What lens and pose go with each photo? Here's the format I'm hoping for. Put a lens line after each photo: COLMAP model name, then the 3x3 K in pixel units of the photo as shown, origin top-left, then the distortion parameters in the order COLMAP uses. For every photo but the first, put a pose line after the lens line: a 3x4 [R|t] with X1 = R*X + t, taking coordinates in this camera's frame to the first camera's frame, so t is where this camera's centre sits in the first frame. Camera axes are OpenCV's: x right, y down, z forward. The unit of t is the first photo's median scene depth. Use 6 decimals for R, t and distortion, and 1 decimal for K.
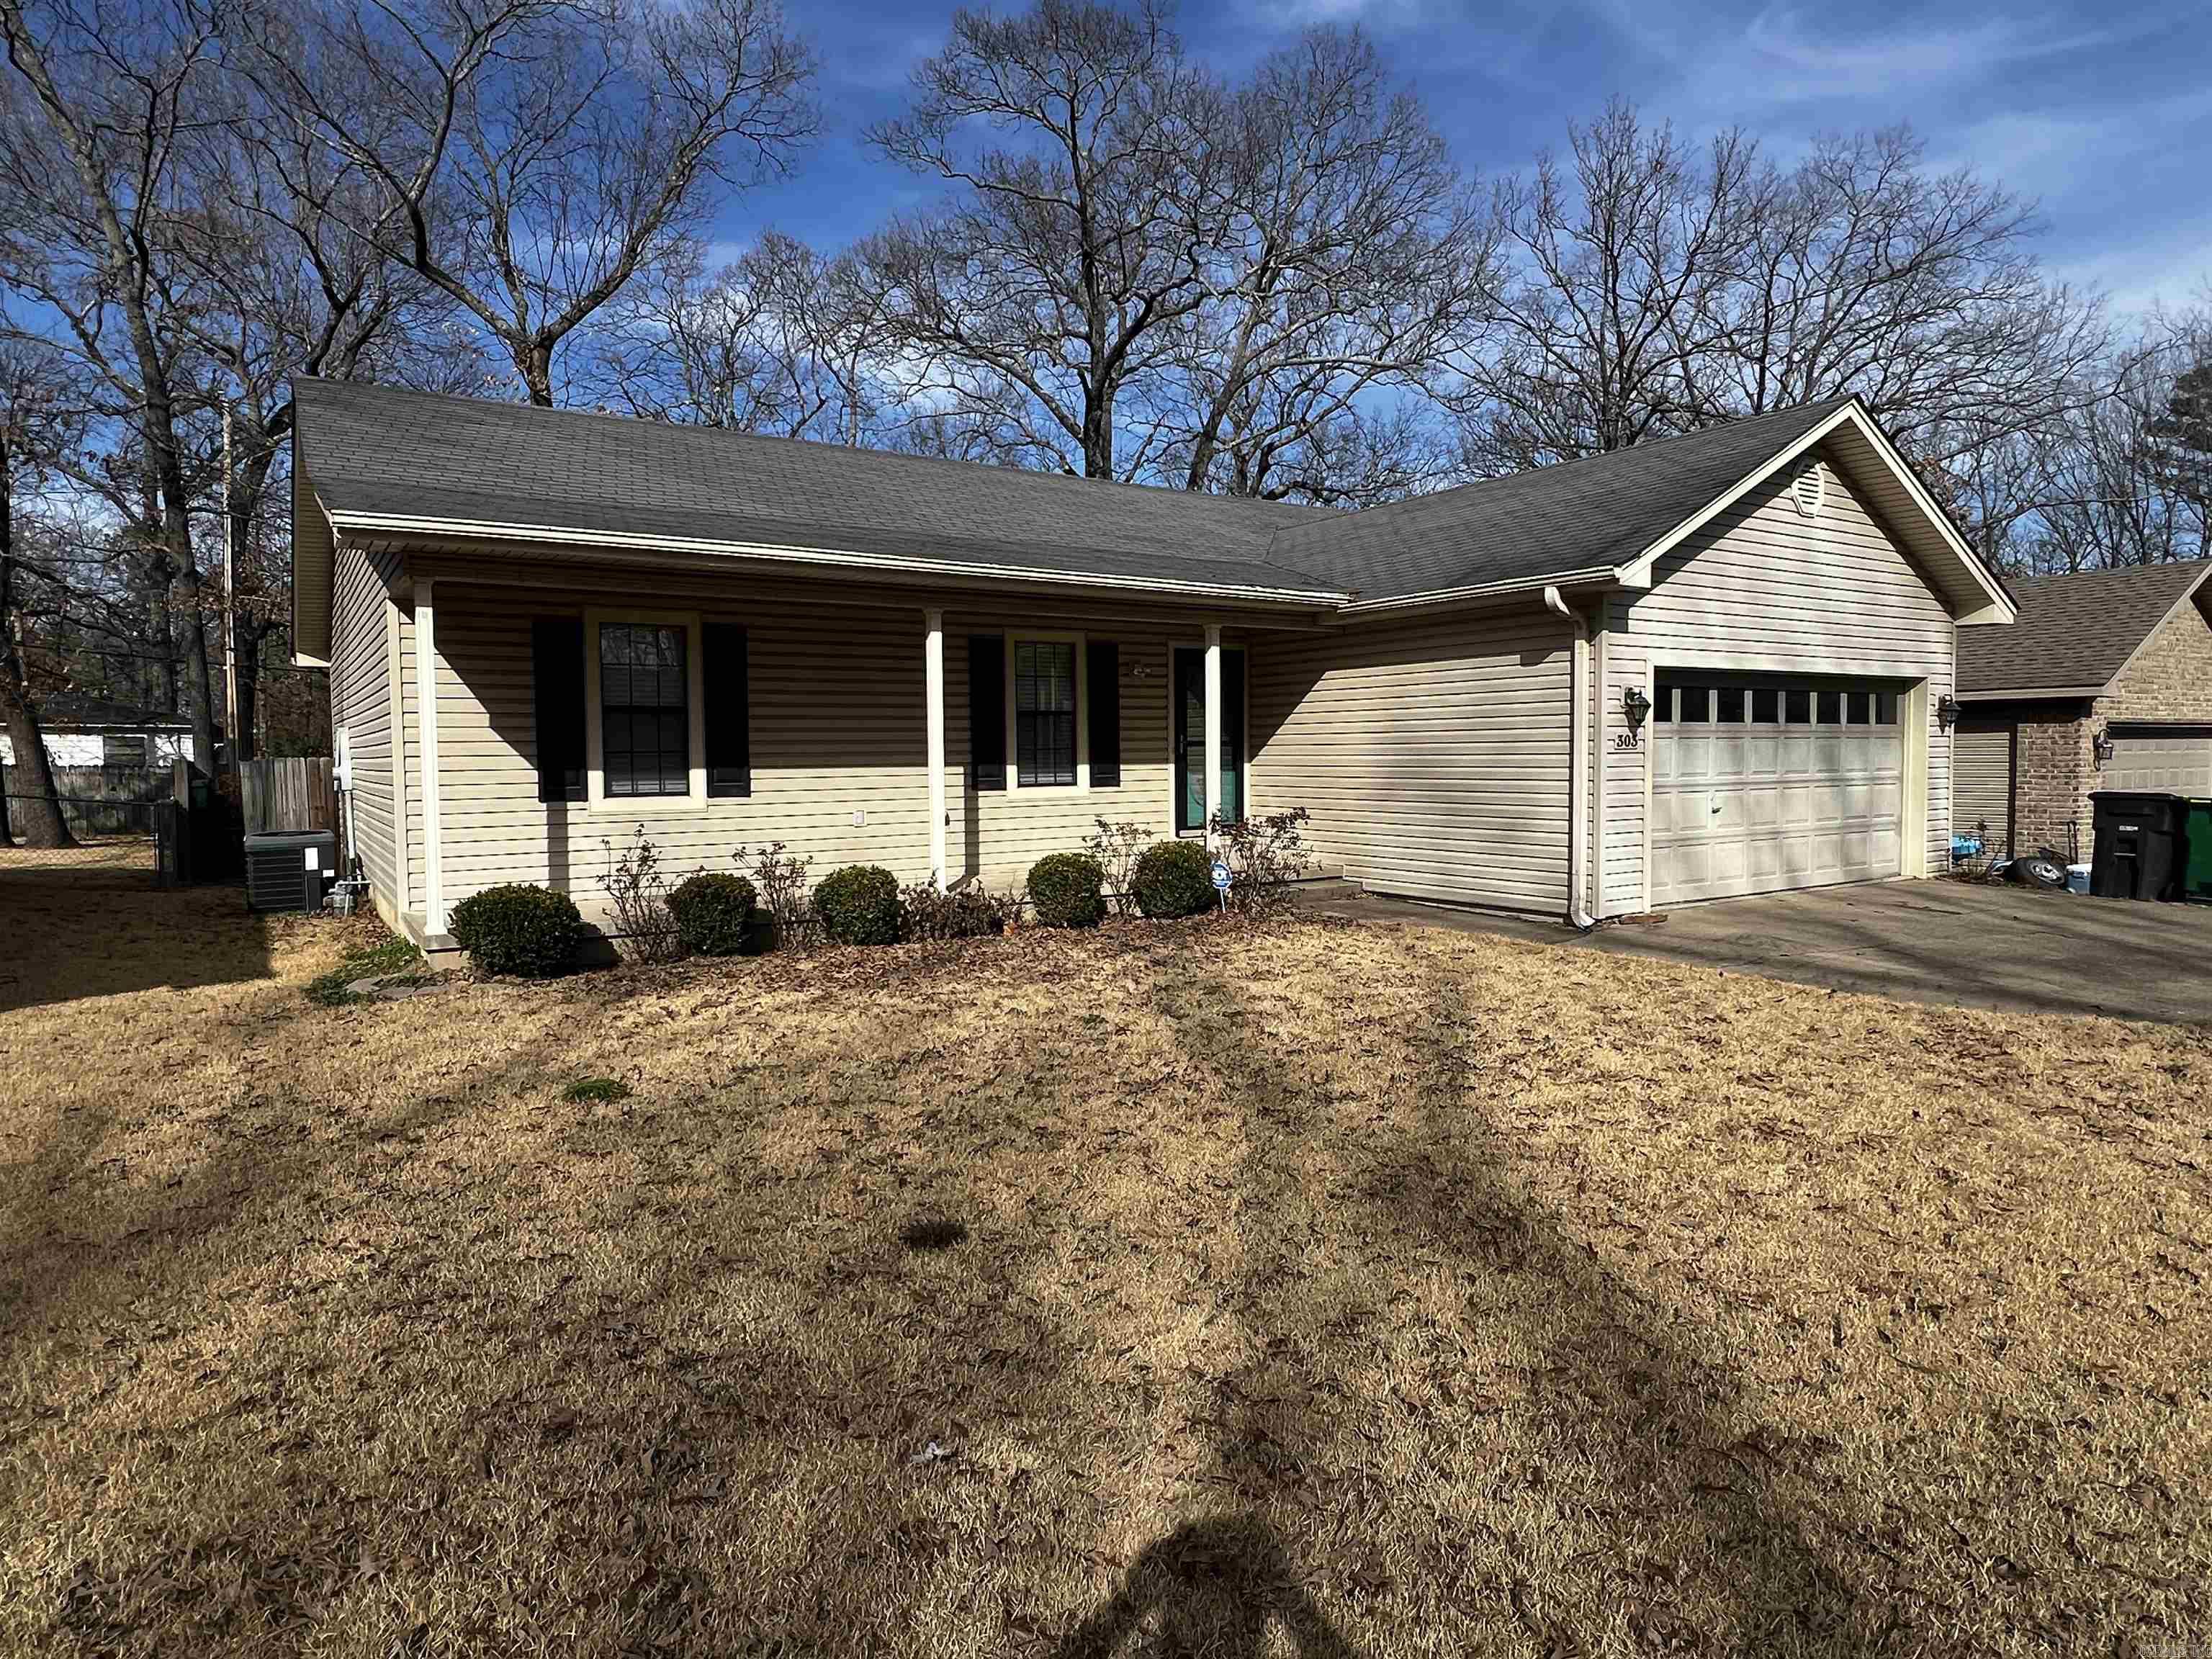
lens RADIAL K [[1288.6, 0, 1106.0], [0, 1288.6, 829.5], [0, 0, 1]] dist [-0.002489, -0.001332]
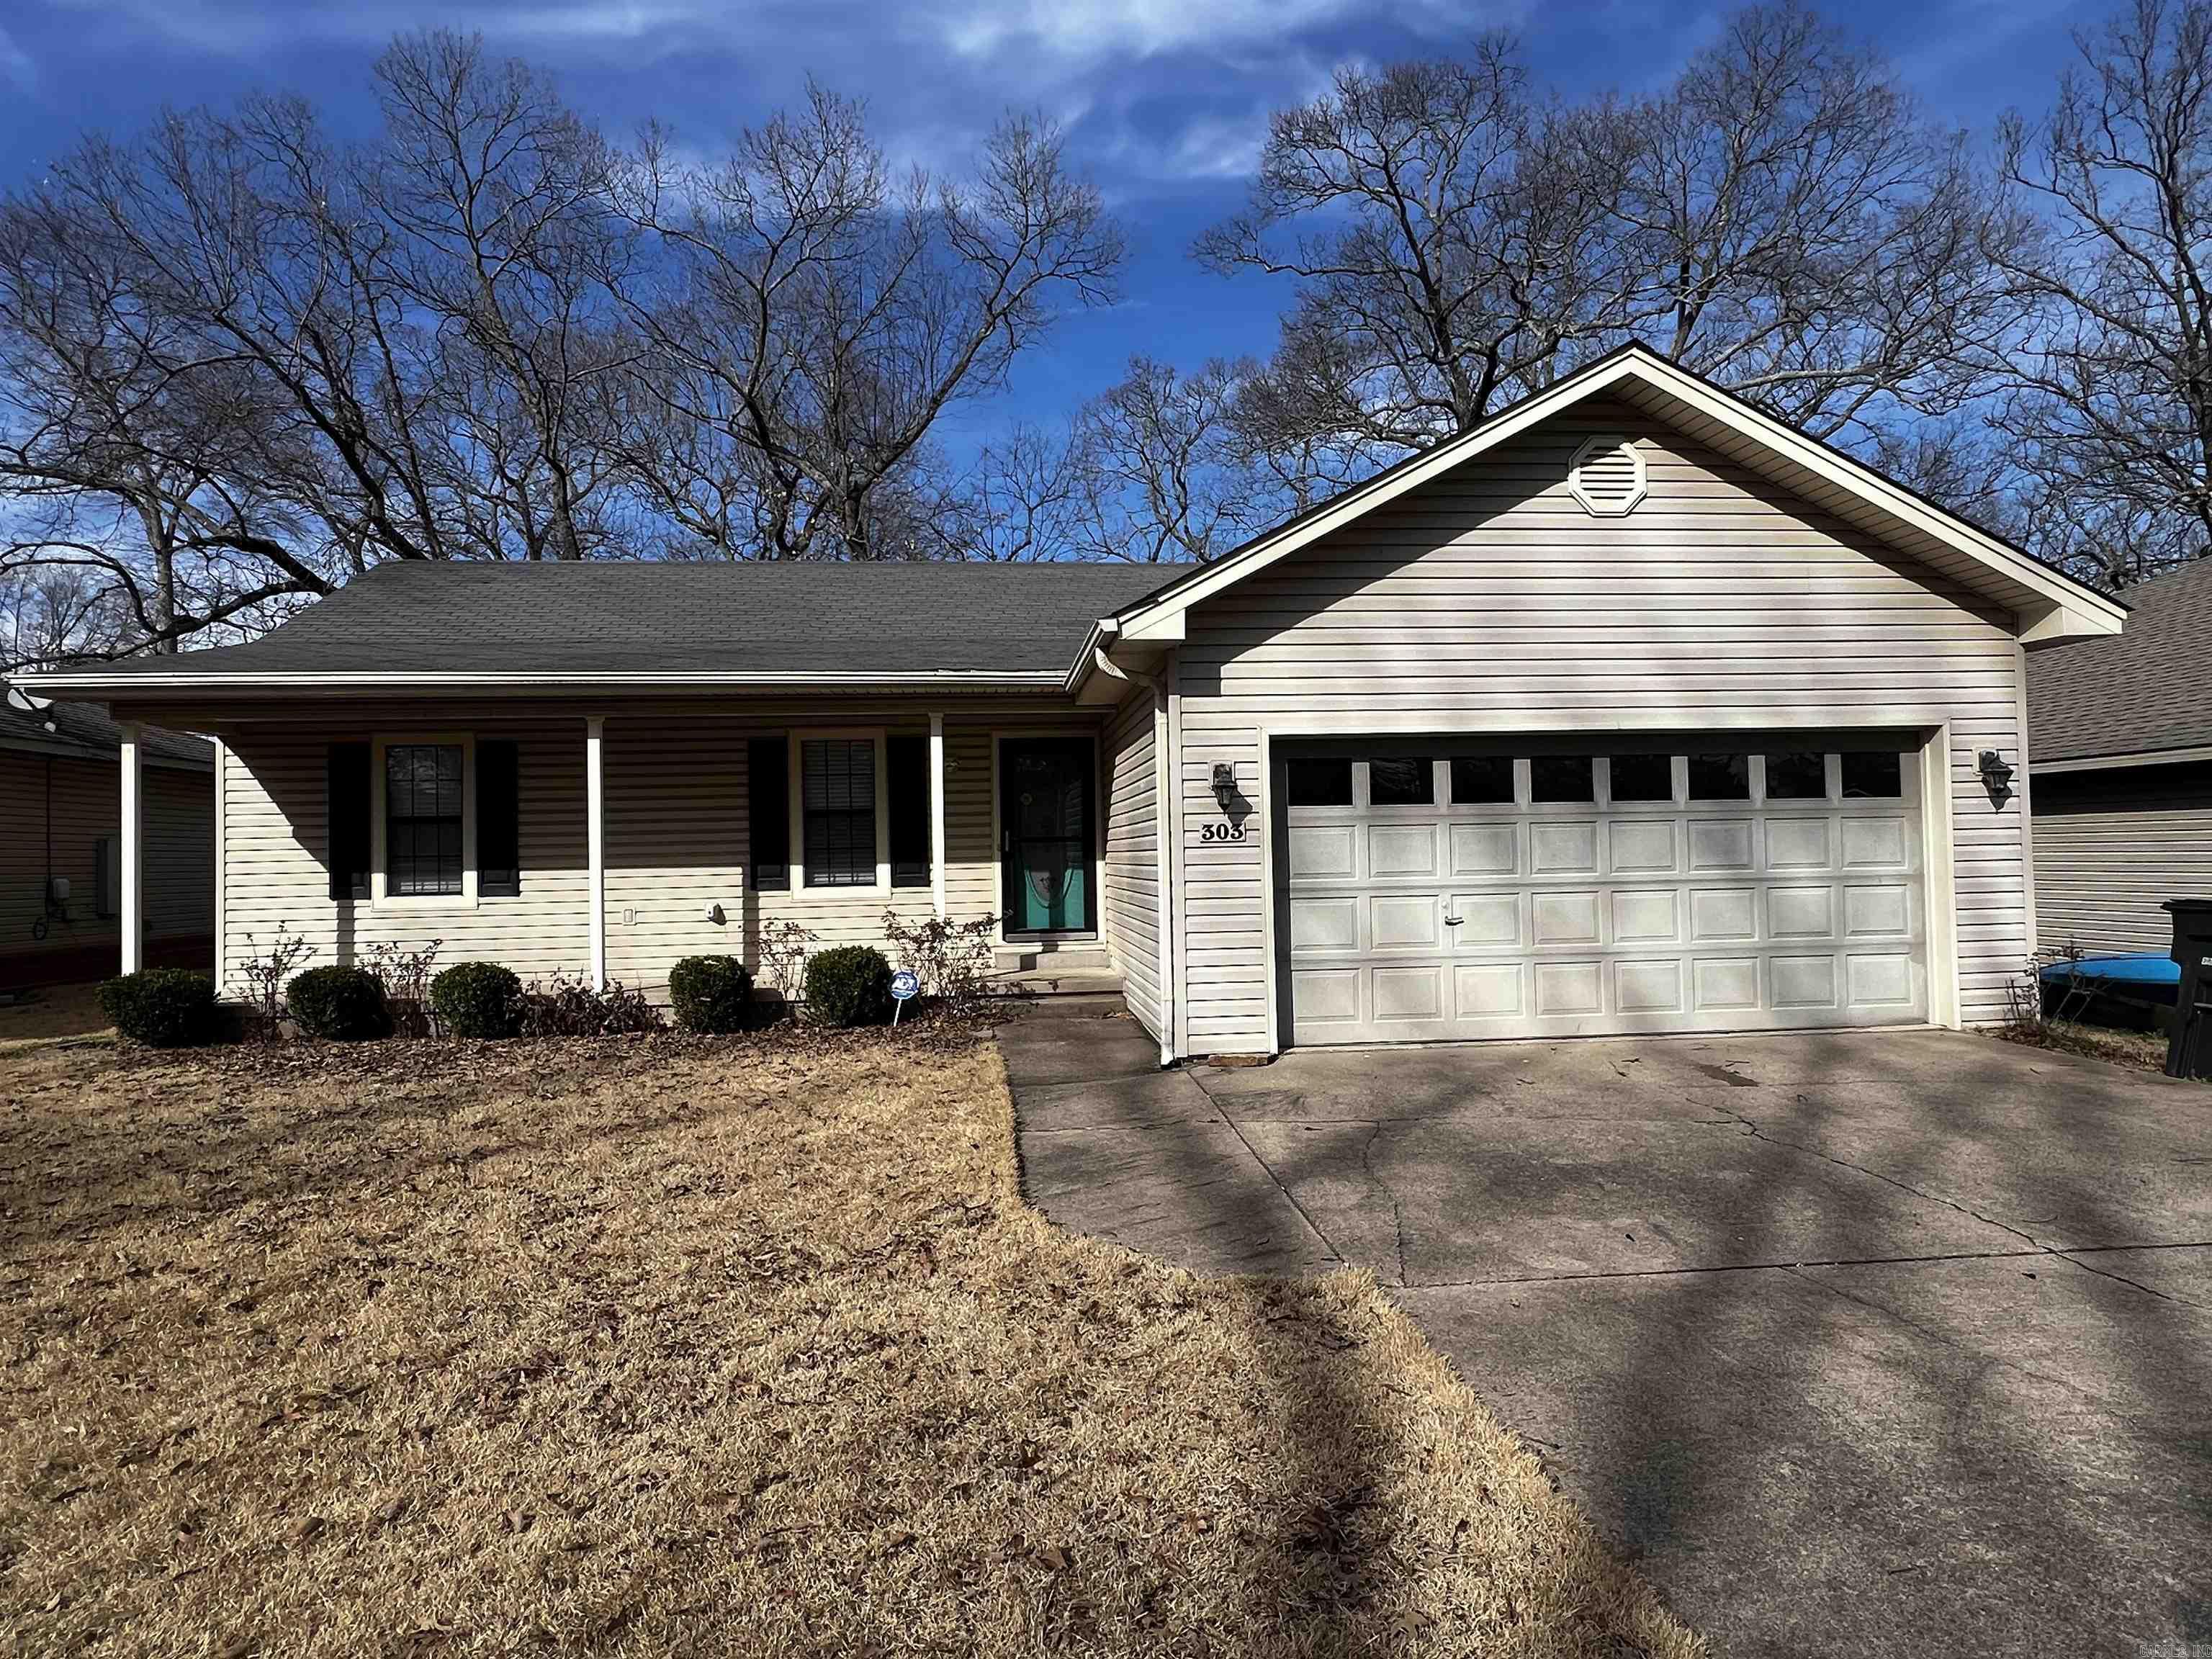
lens RADIAL K [[1288.6, 0, 1106.0], [0, 1288.6, 829.5], [0, 0, 1]] dist [-0.002489, -0.001332]
pose [[0.886044, -0.018064, -0.463249, 0.650927], [-0.015474, 0.997531, -0.068496, -0.014019], [0.463342, 0.067858, 0.883577, 0.249750]]
